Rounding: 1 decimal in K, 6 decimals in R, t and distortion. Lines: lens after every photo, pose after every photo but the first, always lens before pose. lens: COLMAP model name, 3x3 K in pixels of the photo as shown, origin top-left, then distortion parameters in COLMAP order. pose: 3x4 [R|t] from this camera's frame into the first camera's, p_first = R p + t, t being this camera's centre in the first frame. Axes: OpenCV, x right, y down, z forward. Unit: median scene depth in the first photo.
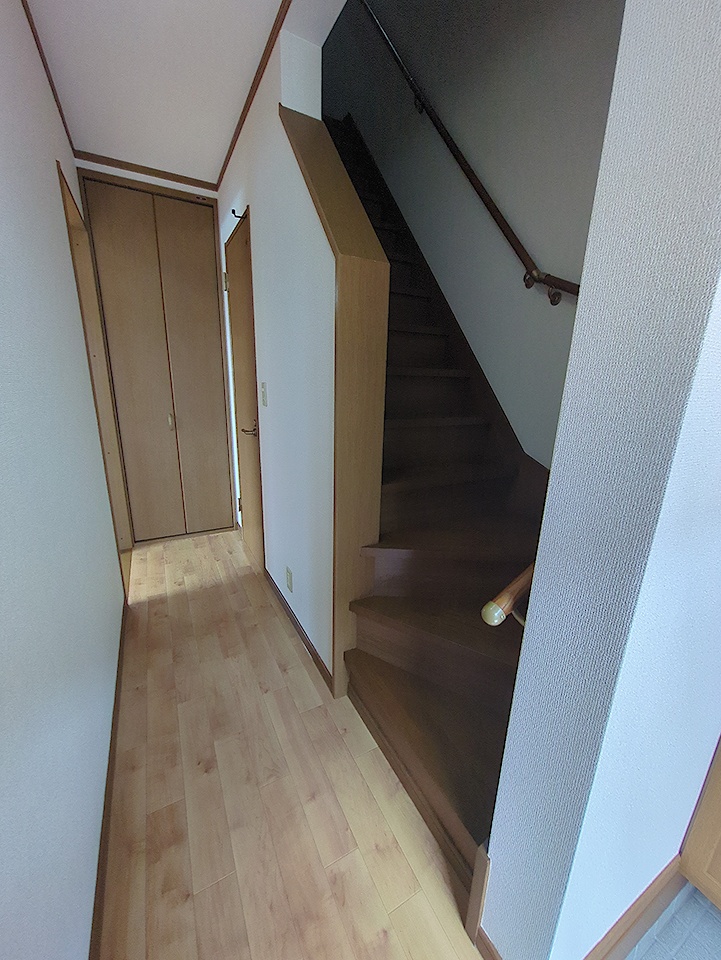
lens RADIAL K [[377.0, 0, 359.8], [0, 377.0, 477.2], [0, 0, 1]] dist [-0.002180, 0.001045]
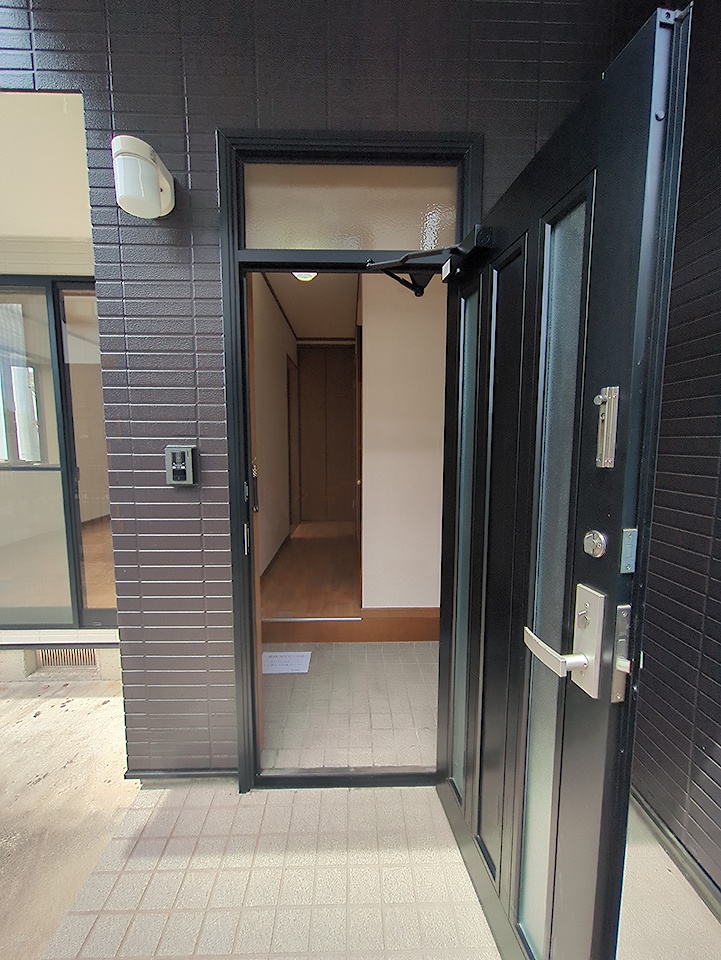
lens RADIAL K [[377.0, 0, 359.8], [0, 377.0, 477.2], [0, 0, 1]] dist [-0.002180, 0.001045]
pose [[0.893575, 0.019693, -0.448482, 0.611432], [-0.096605, 0.984066, -0.149271, 0.263249], [0.438396, 0.176710, 0.881239, -0.681452]]
